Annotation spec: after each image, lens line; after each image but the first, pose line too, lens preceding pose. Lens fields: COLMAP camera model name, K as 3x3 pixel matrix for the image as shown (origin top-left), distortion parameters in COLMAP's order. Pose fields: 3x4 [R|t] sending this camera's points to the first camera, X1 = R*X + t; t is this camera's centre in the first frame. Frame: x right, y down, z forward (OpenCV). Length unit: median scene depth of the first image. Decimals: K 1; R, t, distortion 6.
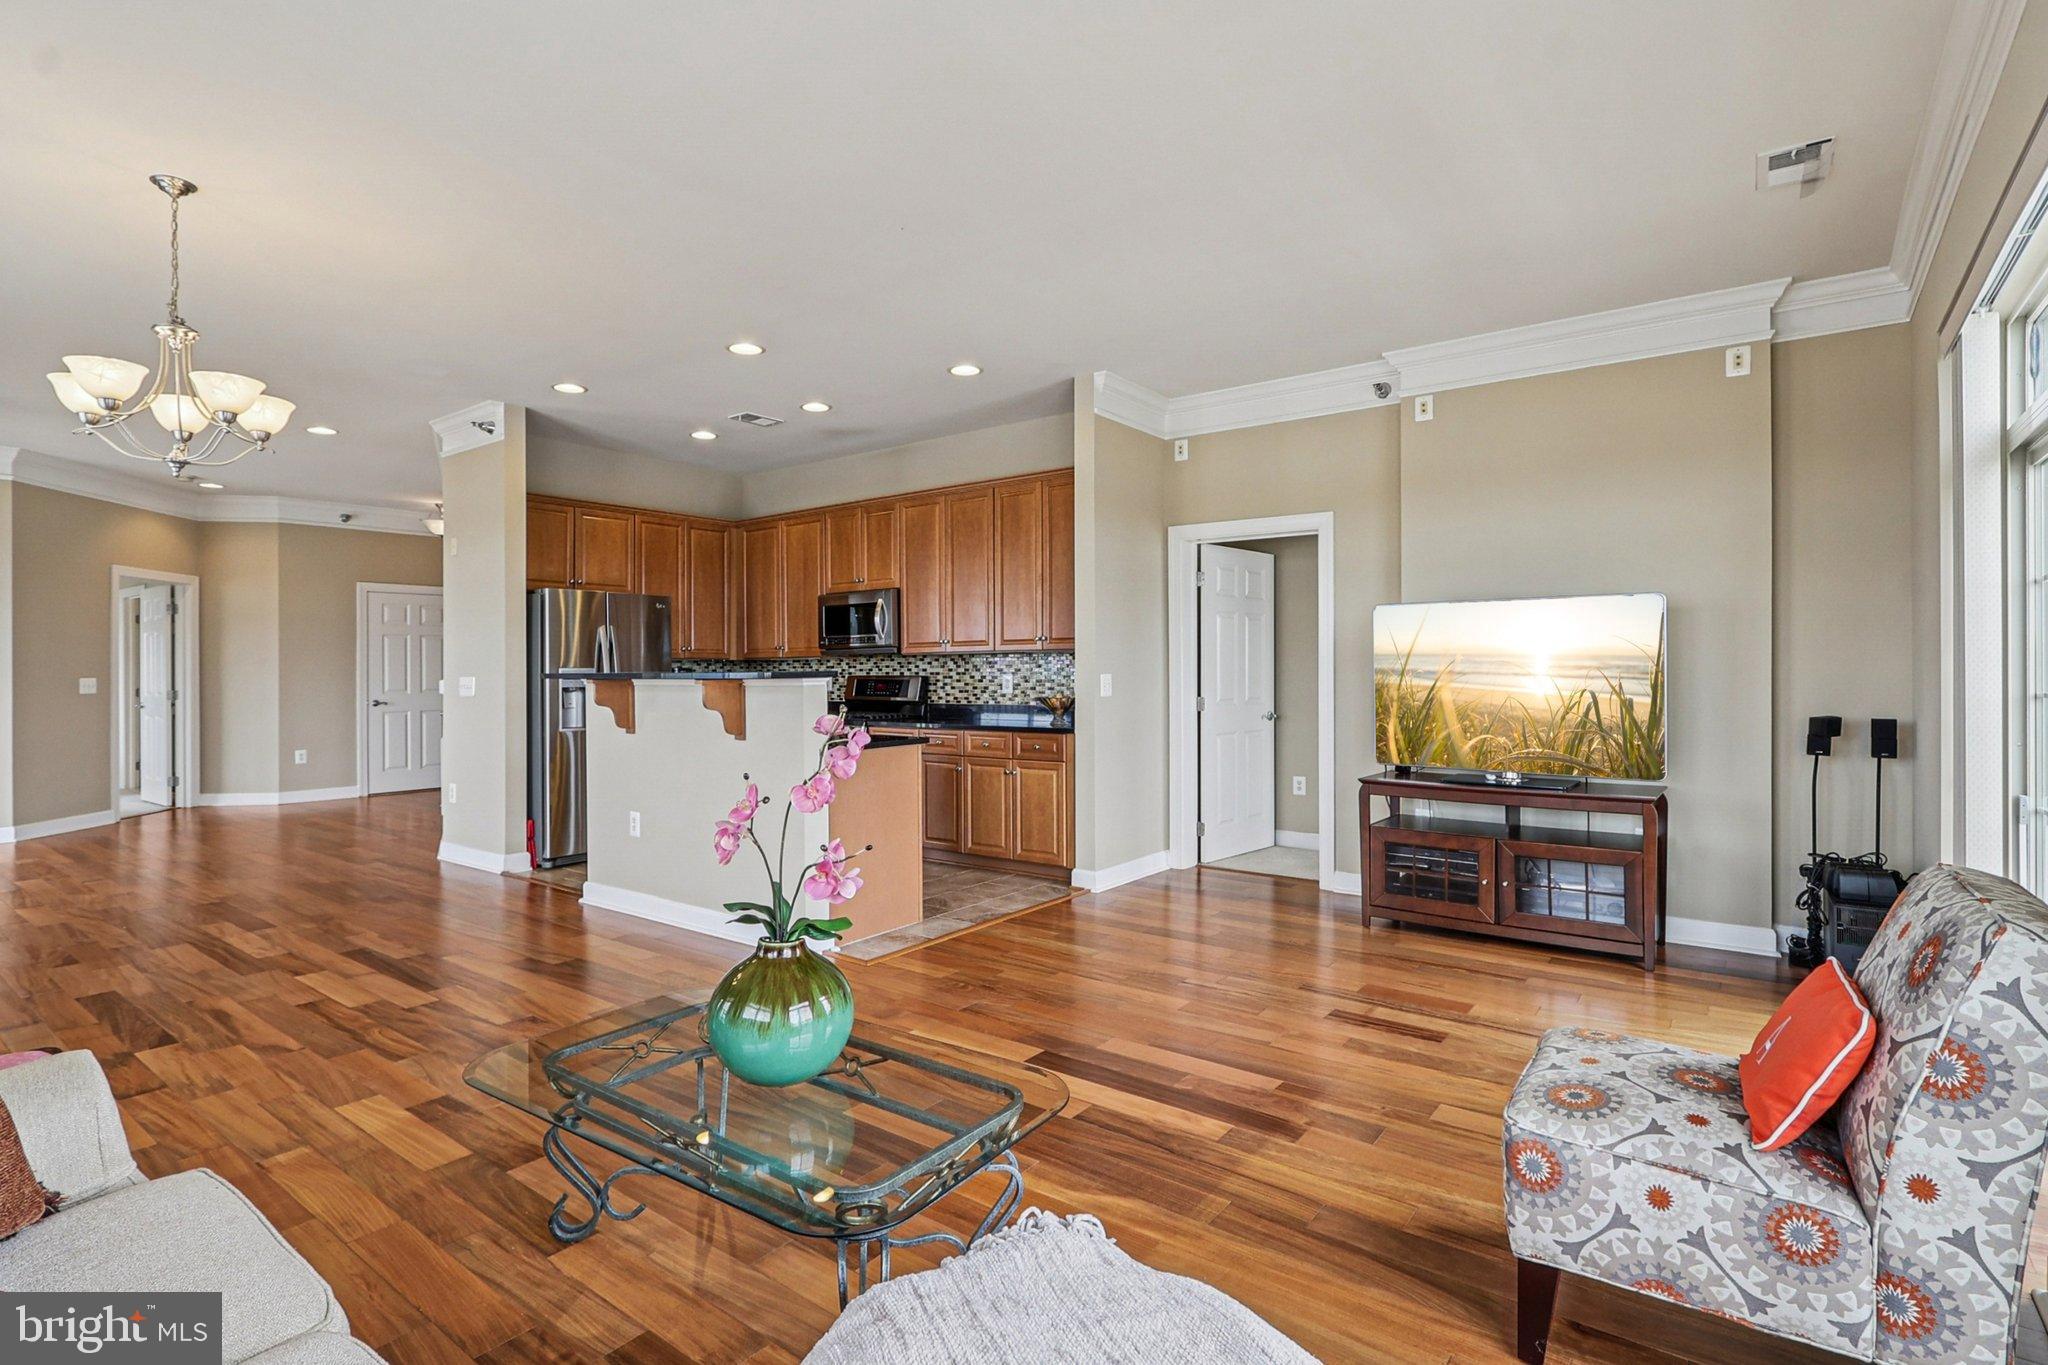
lens RADIAL K [[990.1, 0, 1017.2], [0, 990.1, 667.8], [0, 0, 1]] dist [0.003649, -0.000171]
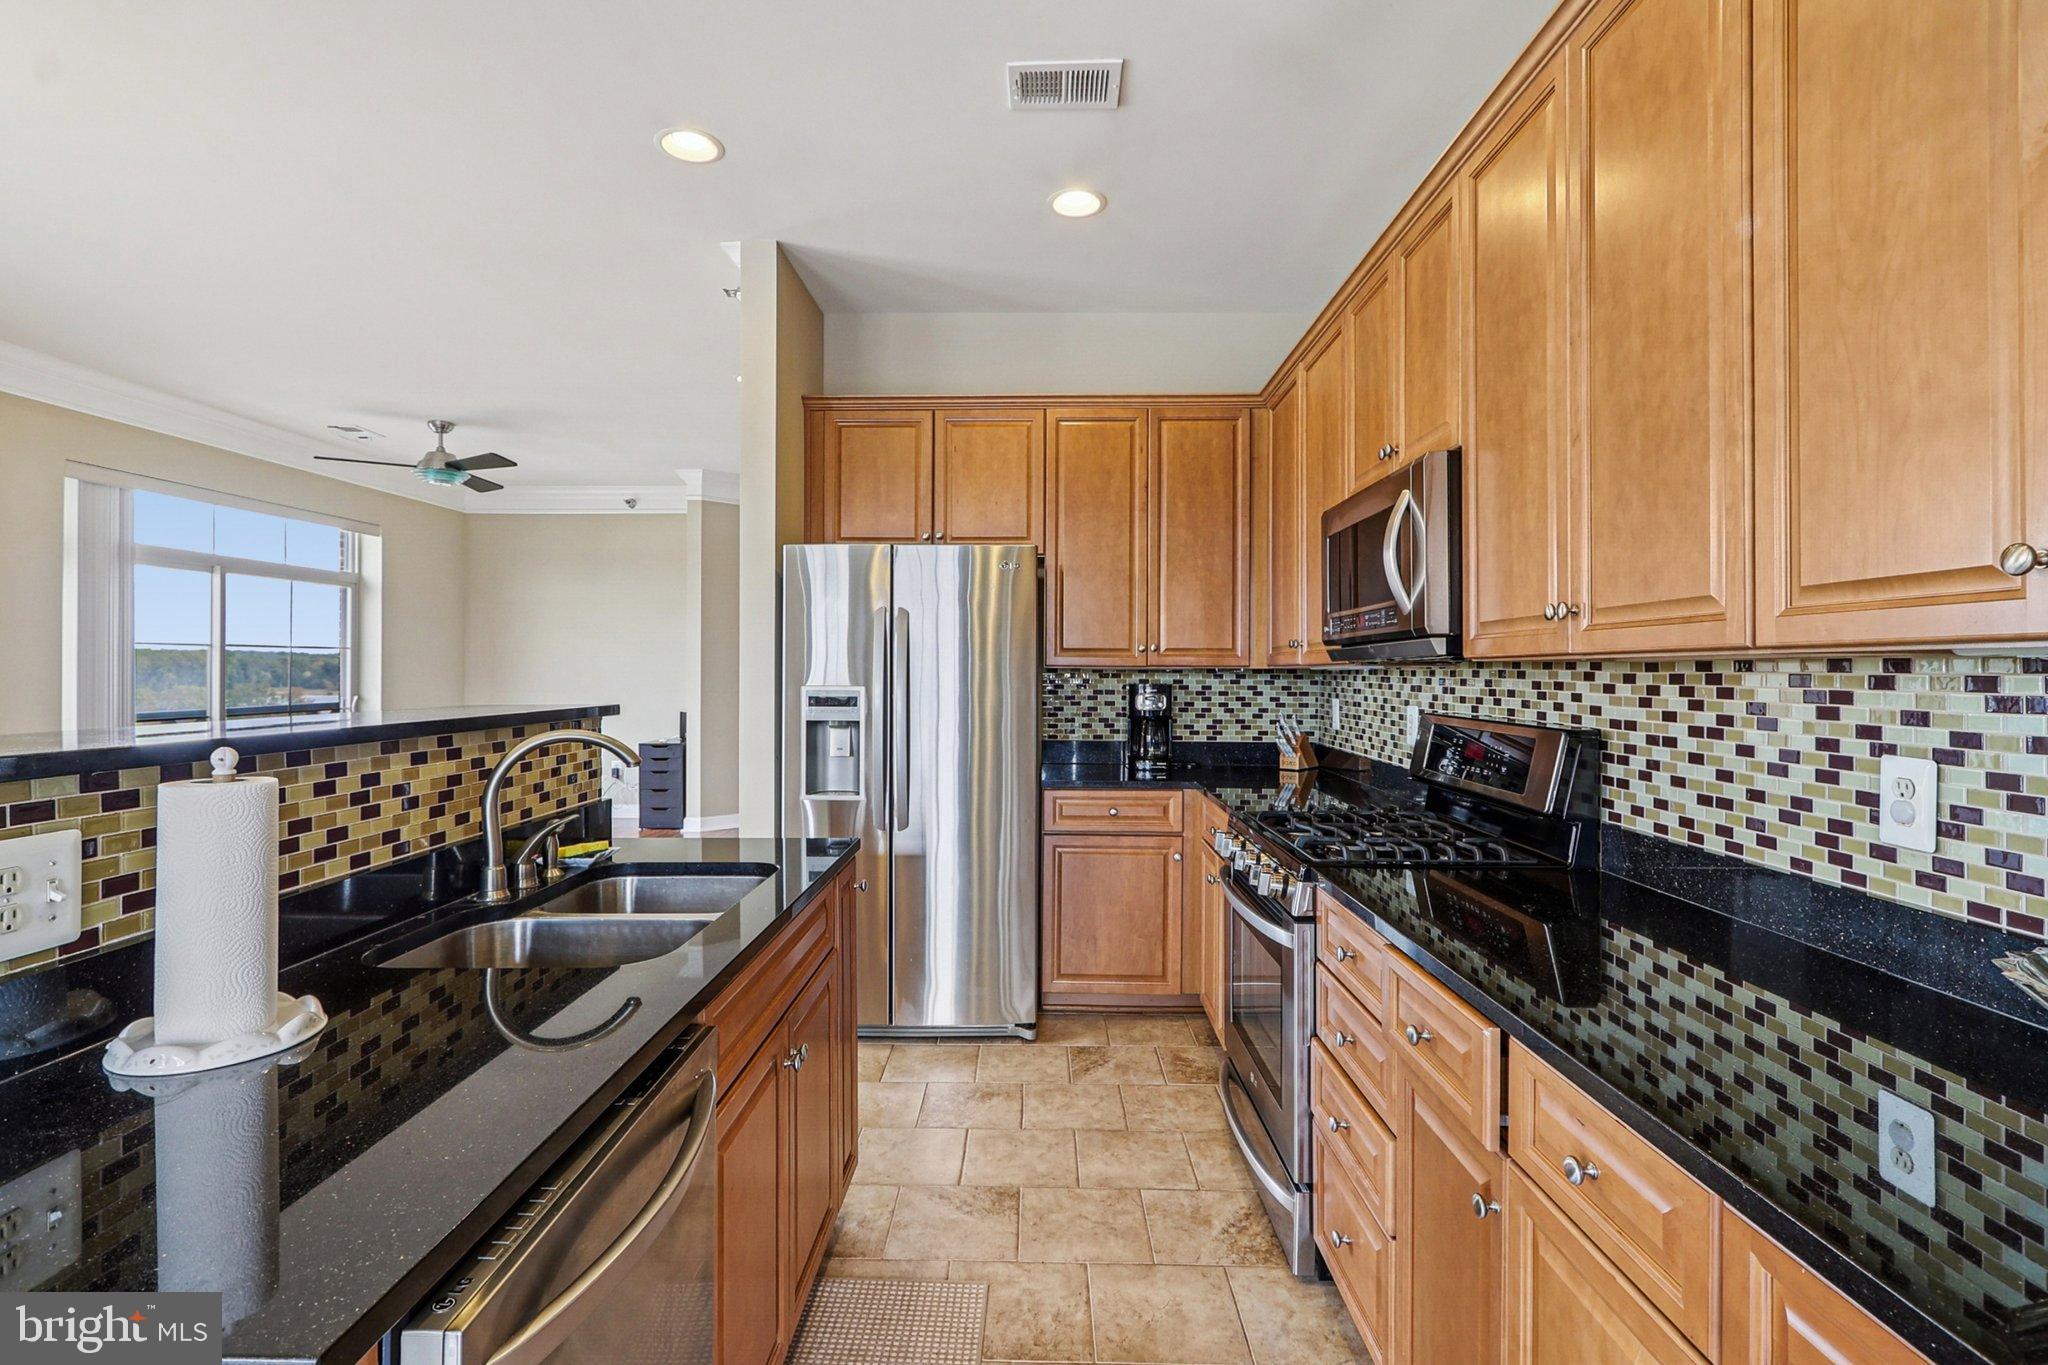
lens RADIAL K [[956.9, 0, 1013.0], [0, 956.9, 665.4], [0, 0, 1]] dist [0.003921, -0.001032]
pose [[0.583548, 0.004212, -0.812068, 0.048207], [-0.003210, 0.999991, 0.002880, -0.013714], [0.812072, 0.000926, 0.583556, 0.785038]]
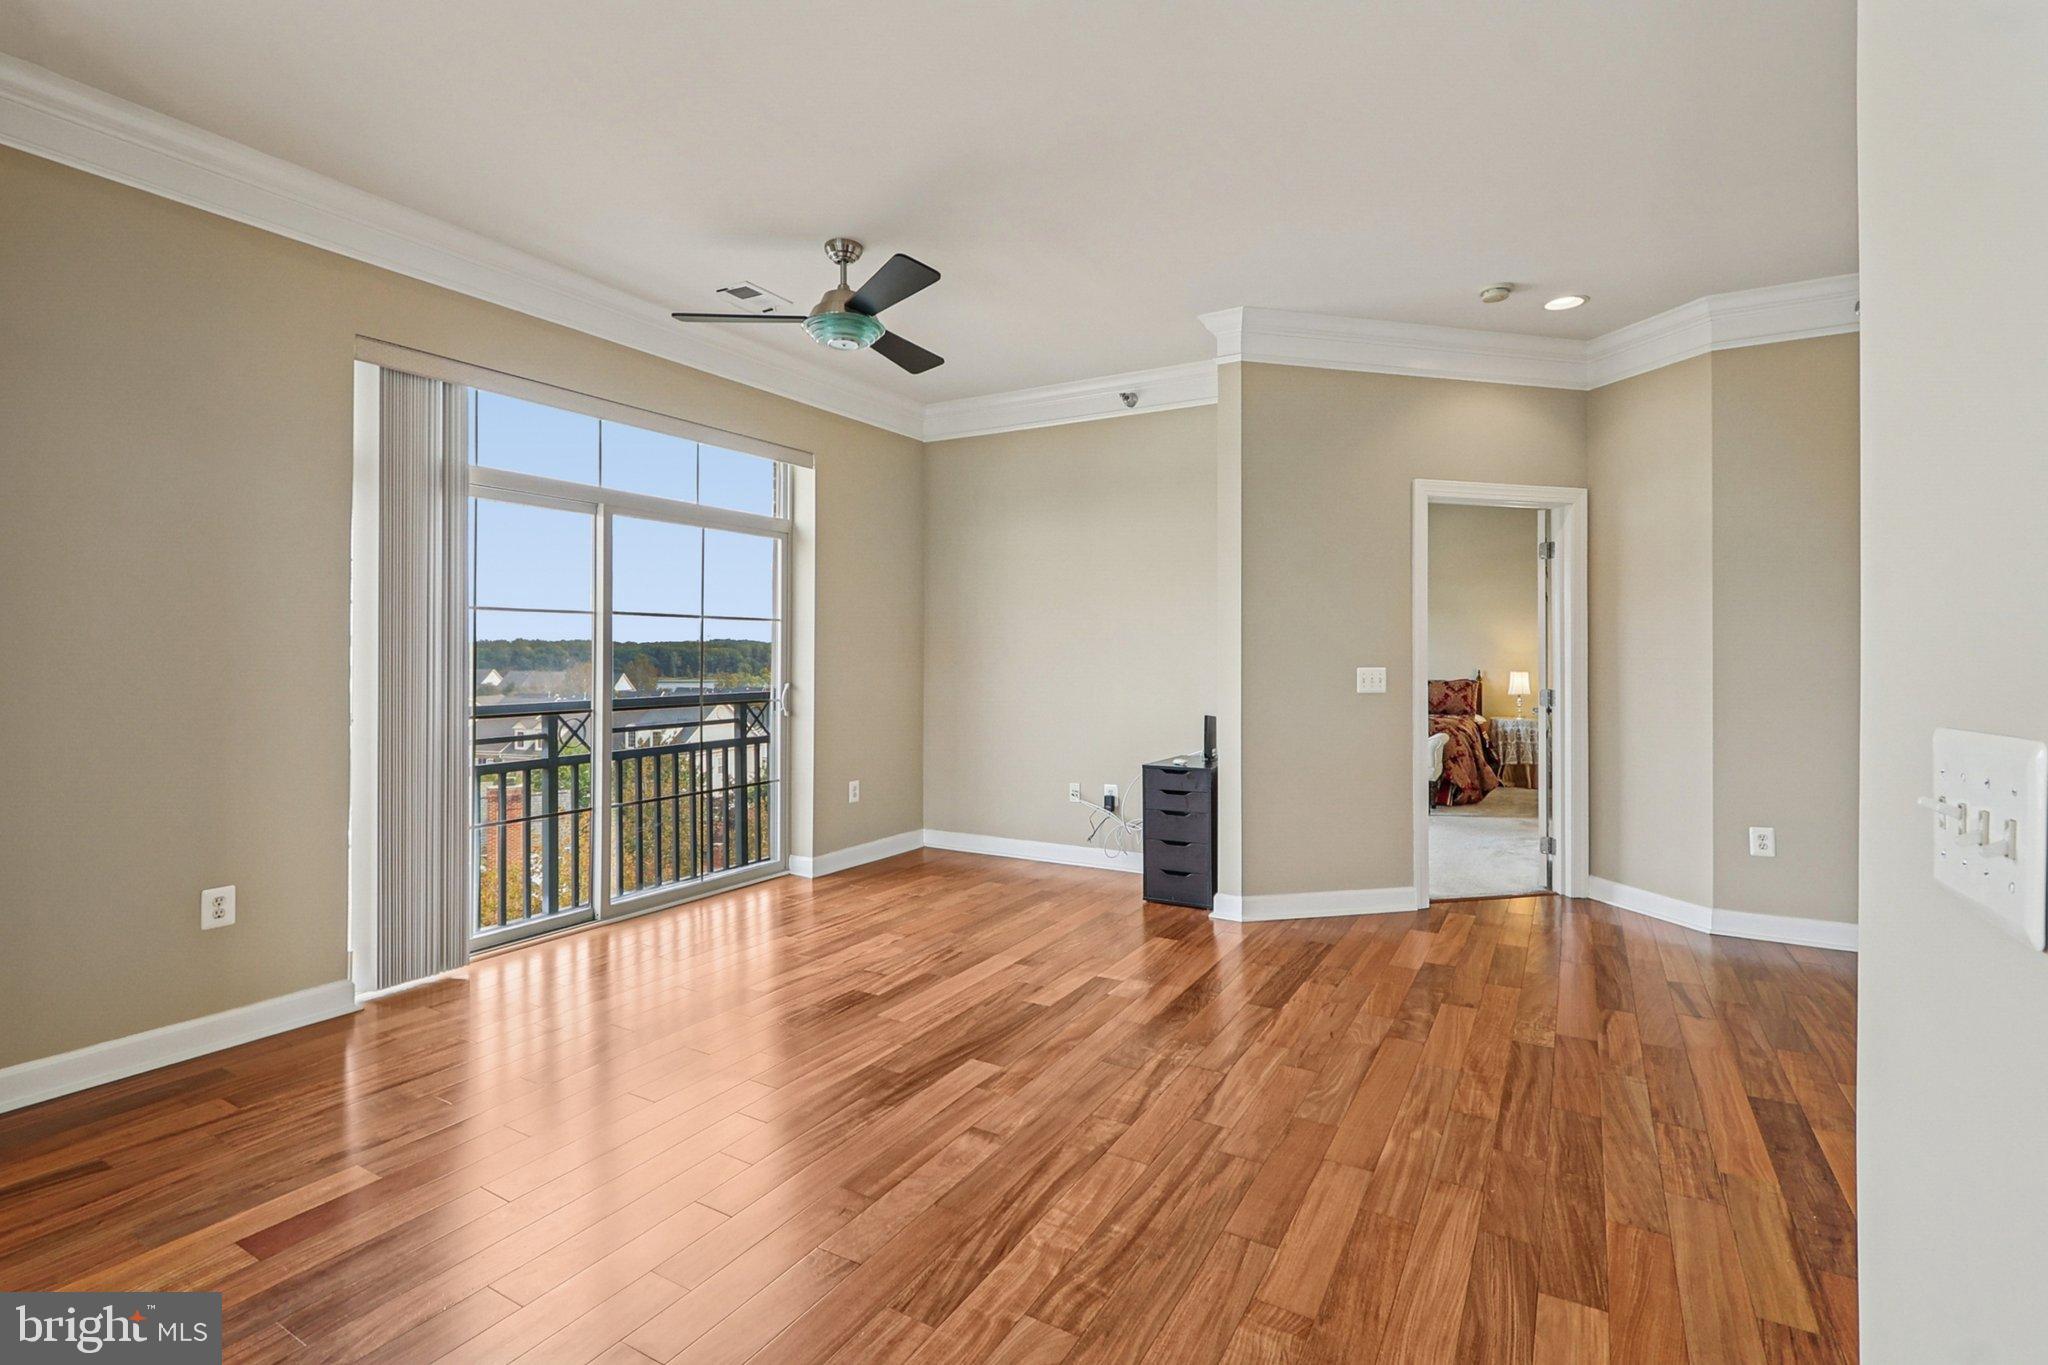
lens RADIAL K [[958.6, 0, 1011.3], [0, 958.6, 649.8], [0, 0, 1]] dist [0.012266, 0.000087]
pose [[0.121220, -0.001748, -0.992624, -0.482140], [0.000260, 0.999998, -0.001729, 0.000485], [0.992626, -0.000048, 0.121220, 0.915301]]
